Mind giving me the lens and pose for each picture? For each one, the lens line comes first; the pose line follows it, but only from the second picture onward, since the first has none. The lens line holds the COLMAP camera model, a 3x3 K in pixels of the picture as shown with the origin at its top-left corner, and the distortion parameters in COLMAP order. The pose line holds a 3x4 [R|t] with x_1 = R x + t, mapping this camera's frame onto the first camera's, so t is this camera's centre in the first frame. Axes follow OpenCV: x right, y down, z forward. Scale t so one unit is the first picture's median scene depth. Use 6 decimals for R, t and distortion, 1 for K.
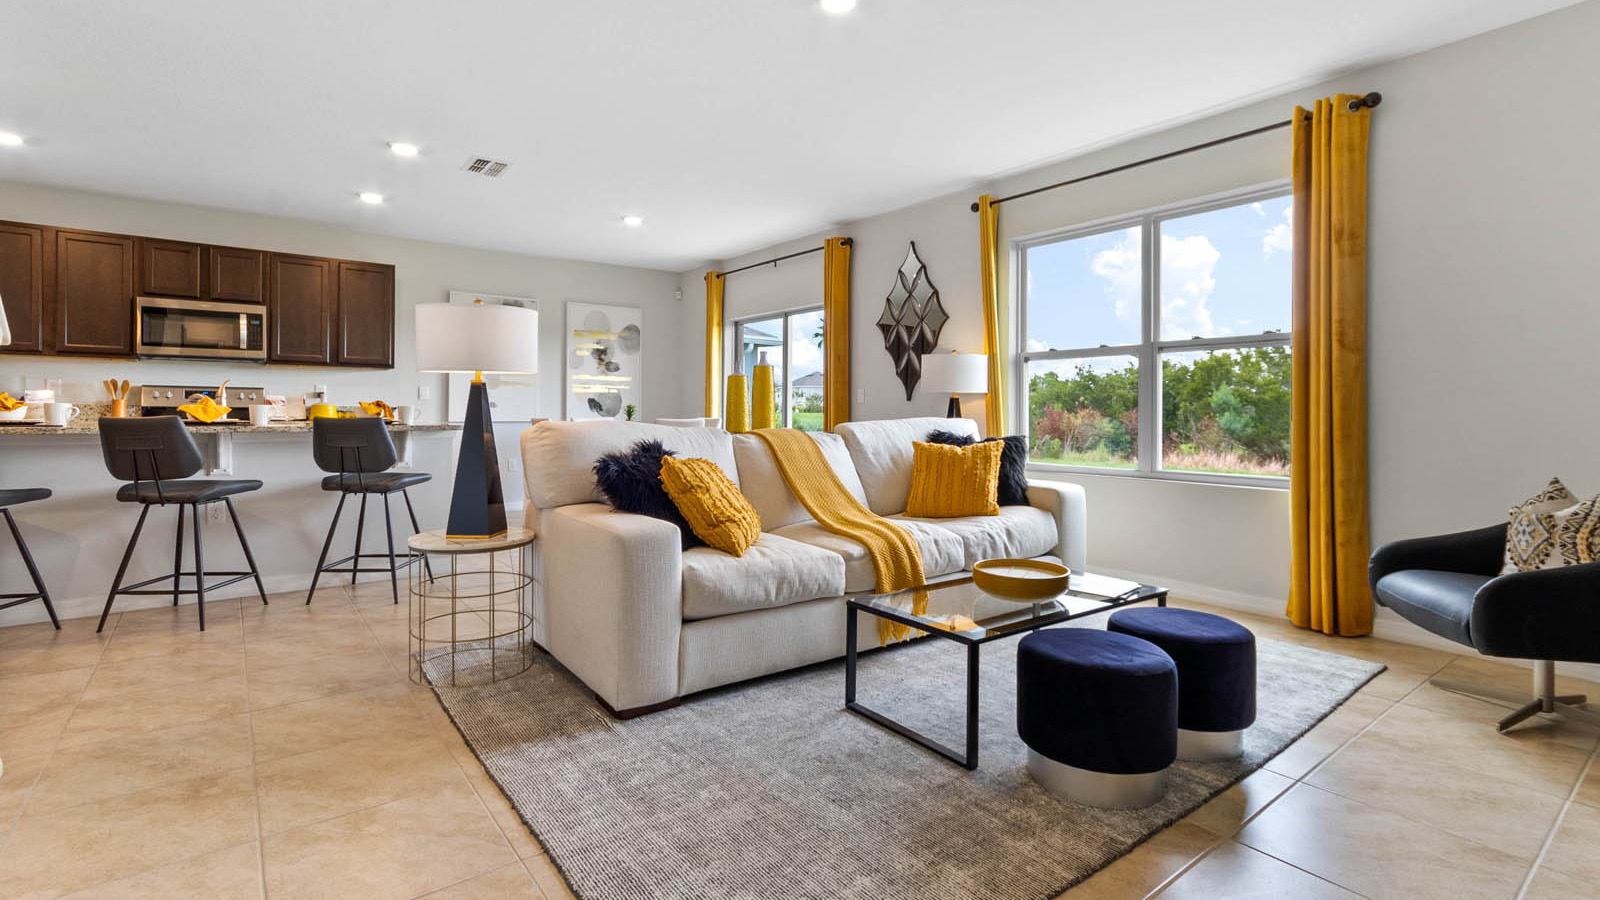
lens RADIAL K [[743.1, 0, 817.9], [0, 743.1, 420.5], [0, 0, 1]] dist [0.013512, 0.001501]
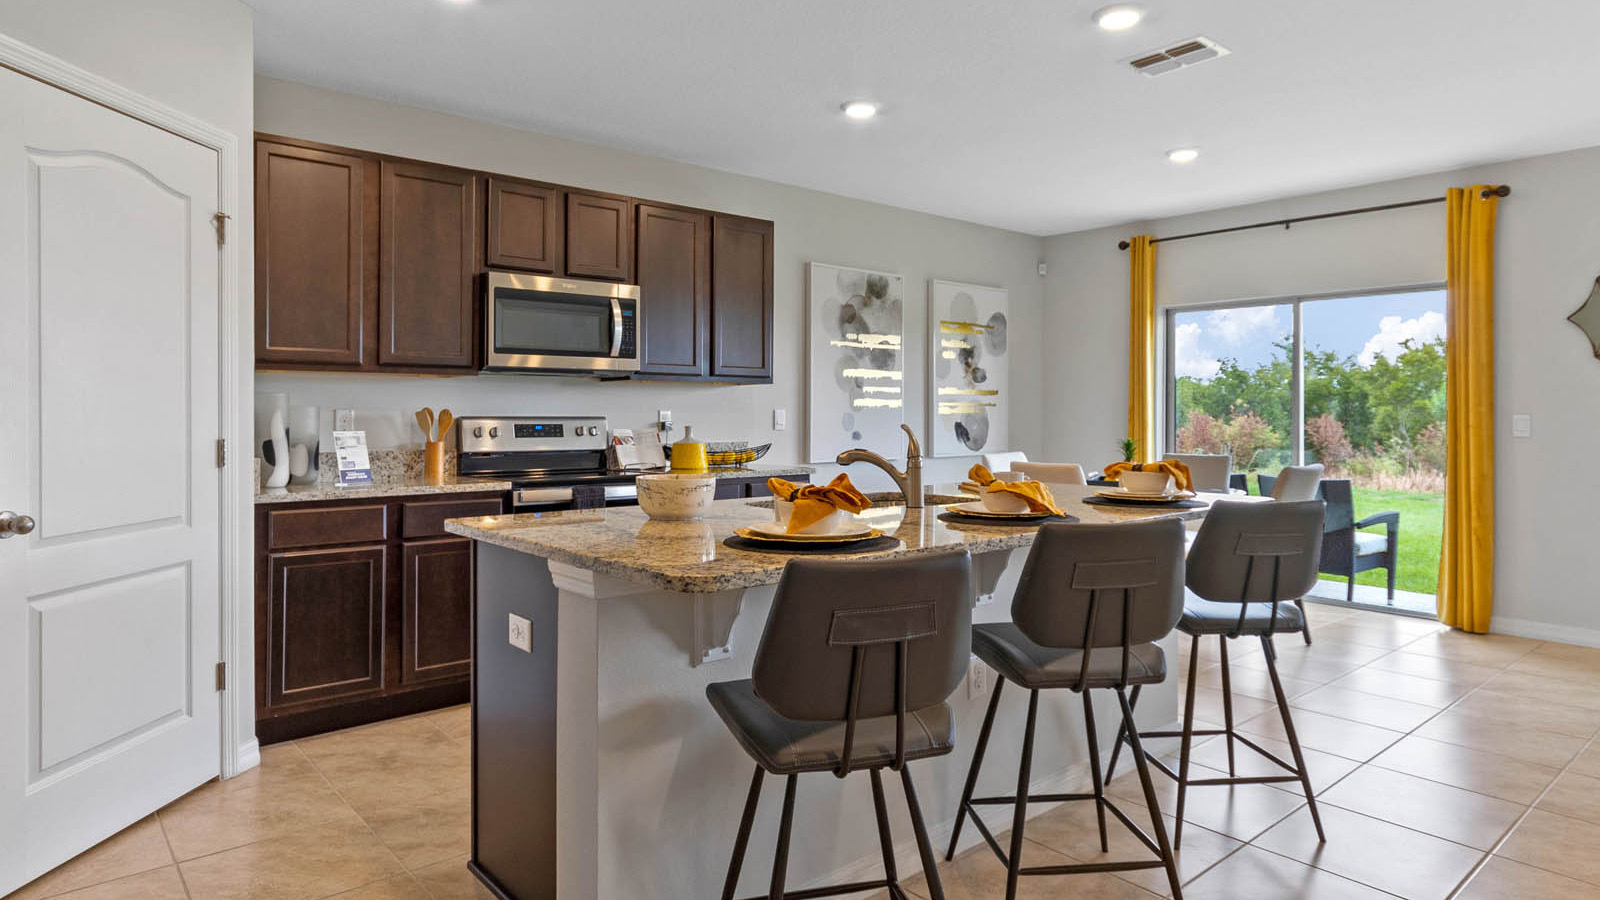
lens RADIAL K [[928.3, 0, 812.4], [0, 928.3, 423.9], [0, 0, 1]] dist [0.008193, 0.001300]
pose [[0.998446, -0.003296, 0.055623, -0.477103], [0.003206, 0.999993, 0.001718, -0.030064], [-0.055628, -0.001537, 0.998450, 0.170205]]
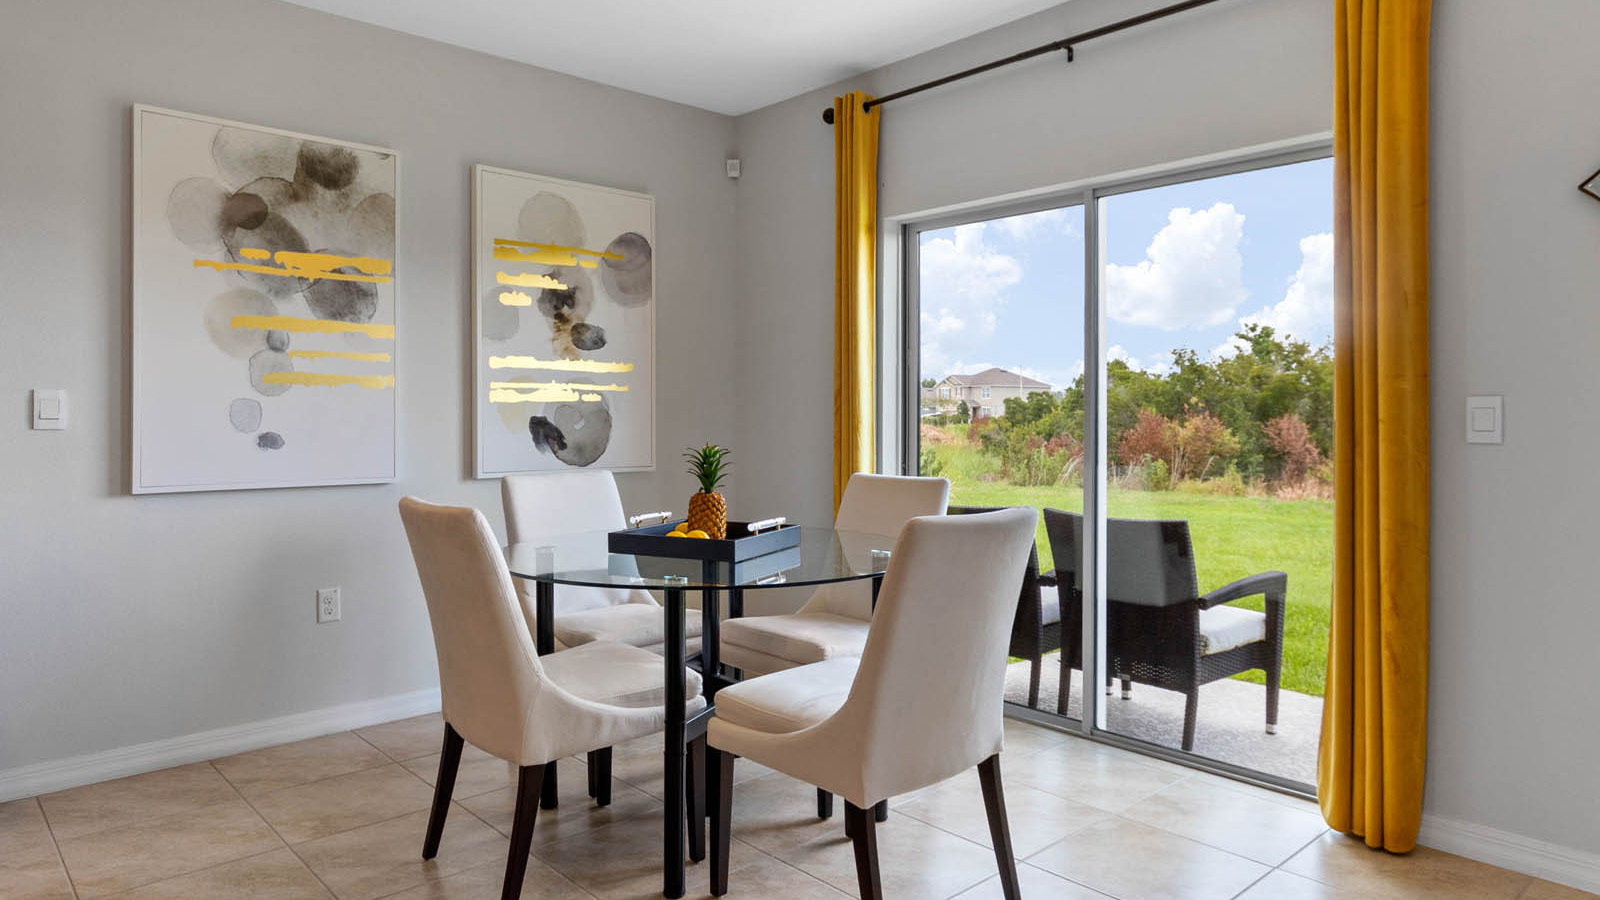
lens RADIAL K [[966.1, 0, 804.9], [0, 966.1, 433.1], [0, 0, 1]] dist [0.010235, -0.002590]
pose [[0.997441, -0.003272, 0.071413, -0.199580], [0.002670, 0.999960, 0.008526, -0.025294], [-0.071438, -0.008314, 0.997410, 0.481817]]
